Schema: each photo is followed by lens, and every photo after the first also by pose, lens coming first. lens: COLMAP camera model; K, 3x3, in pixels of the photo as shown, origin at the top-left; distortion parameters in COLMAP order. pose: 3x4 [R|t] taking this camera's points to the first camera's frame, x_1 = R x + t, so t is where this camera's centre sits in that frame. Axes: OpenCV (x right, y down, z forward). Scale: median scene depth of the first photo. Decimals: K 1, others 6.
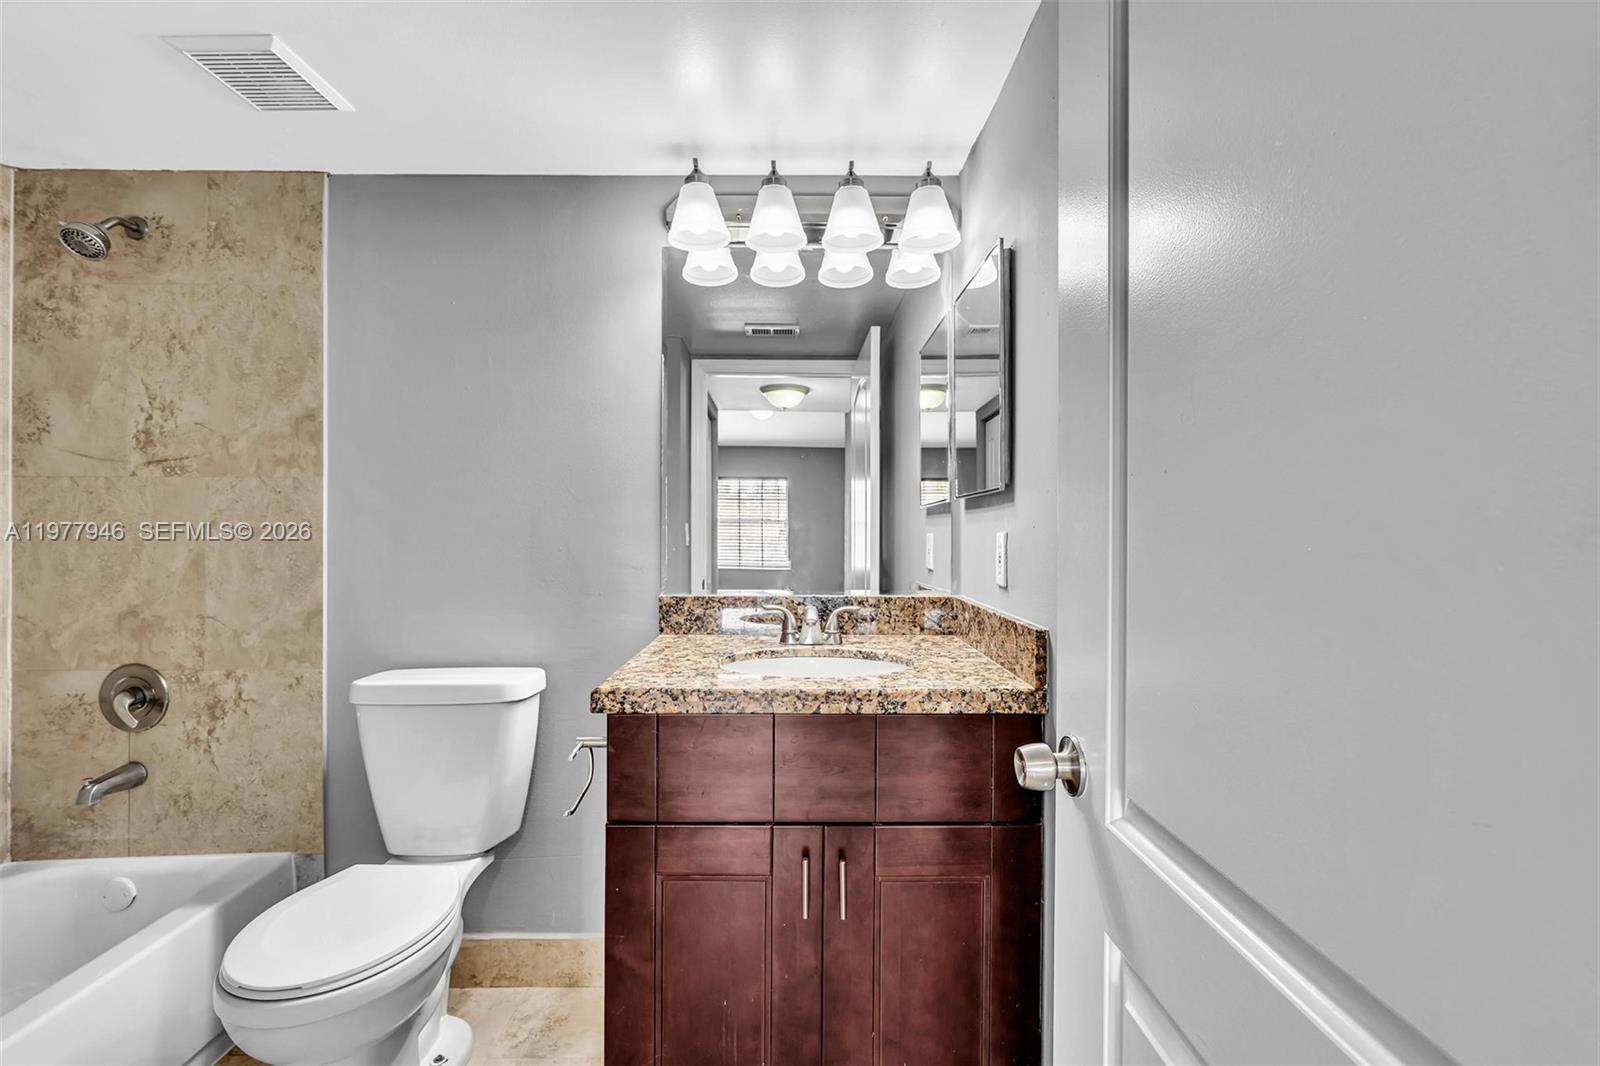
lens RADIAL K [[712.5, 0, 800.6], [0, 712.5, 532.3], [0, 0, 1]] dist [-0.010694, 0.004356]
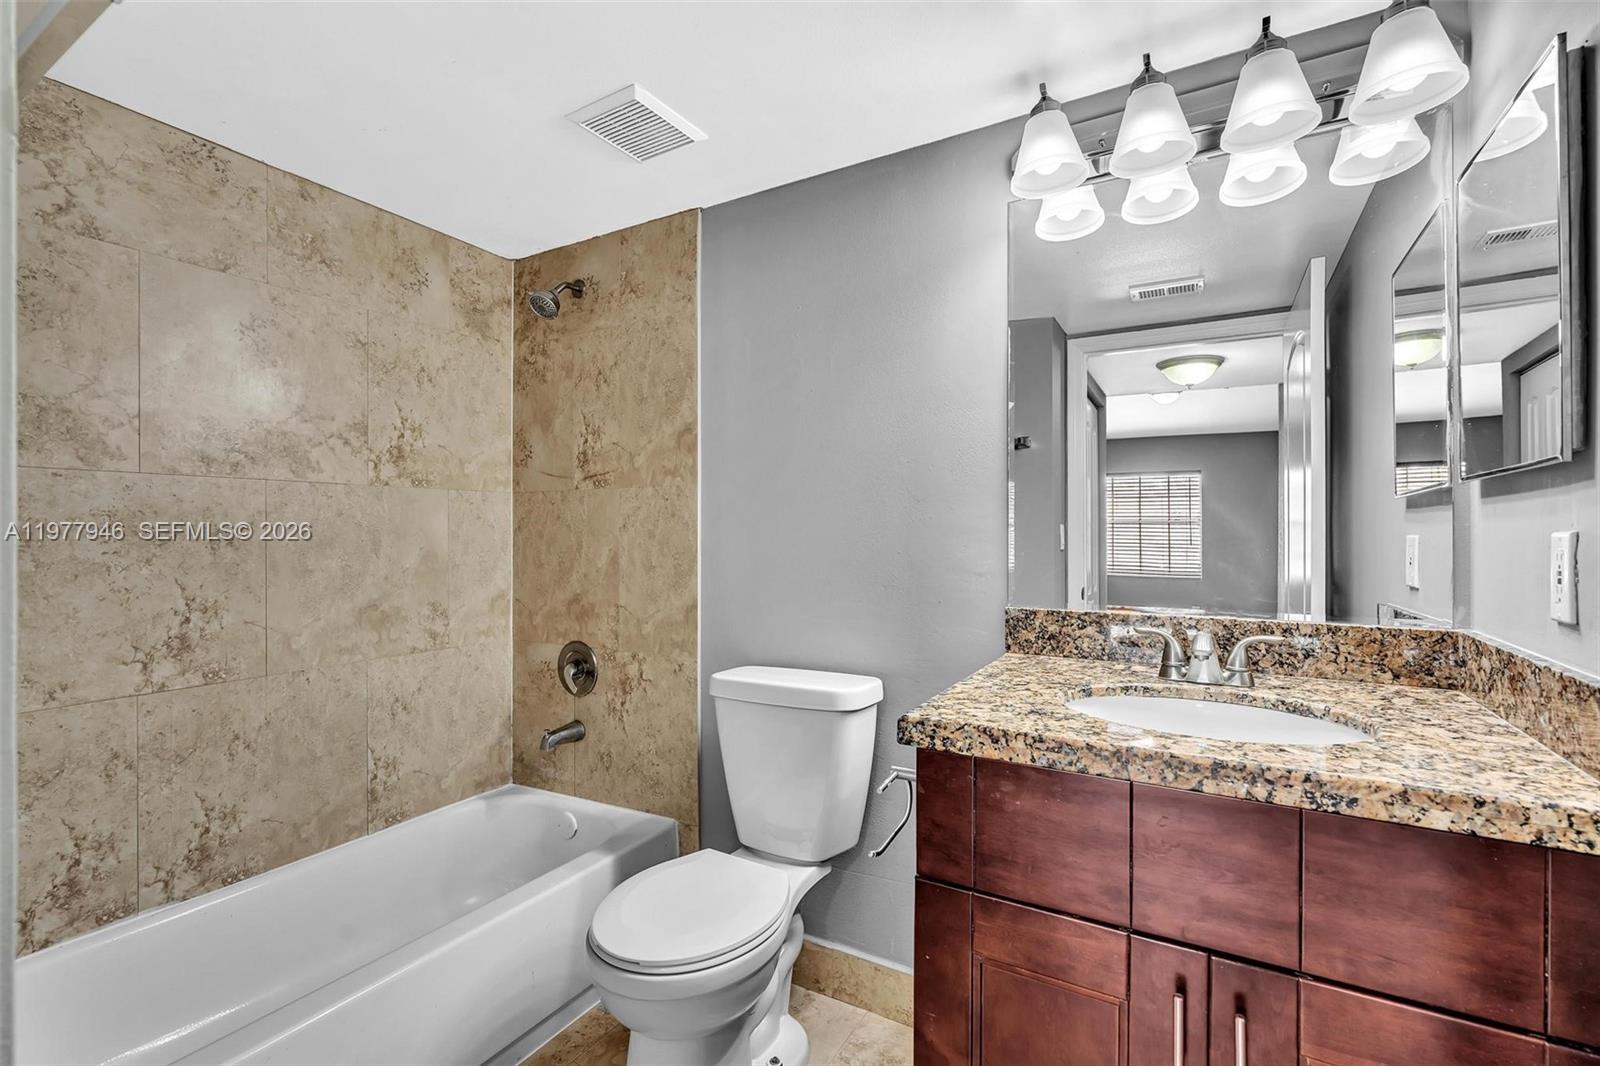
lens RADIAL K [[712.5, 0, 800.6], [0, 712.5, 532.3], [0, 0, 1]] dist [-0.010694, 0.004356]
pose [[0.858456, -0.003456, -0.512875, 0.030996], [0.001473, 0.999990, -0.004274, 0.001594], [0.512884, 0.002914, 0.858453, 0.134031]]
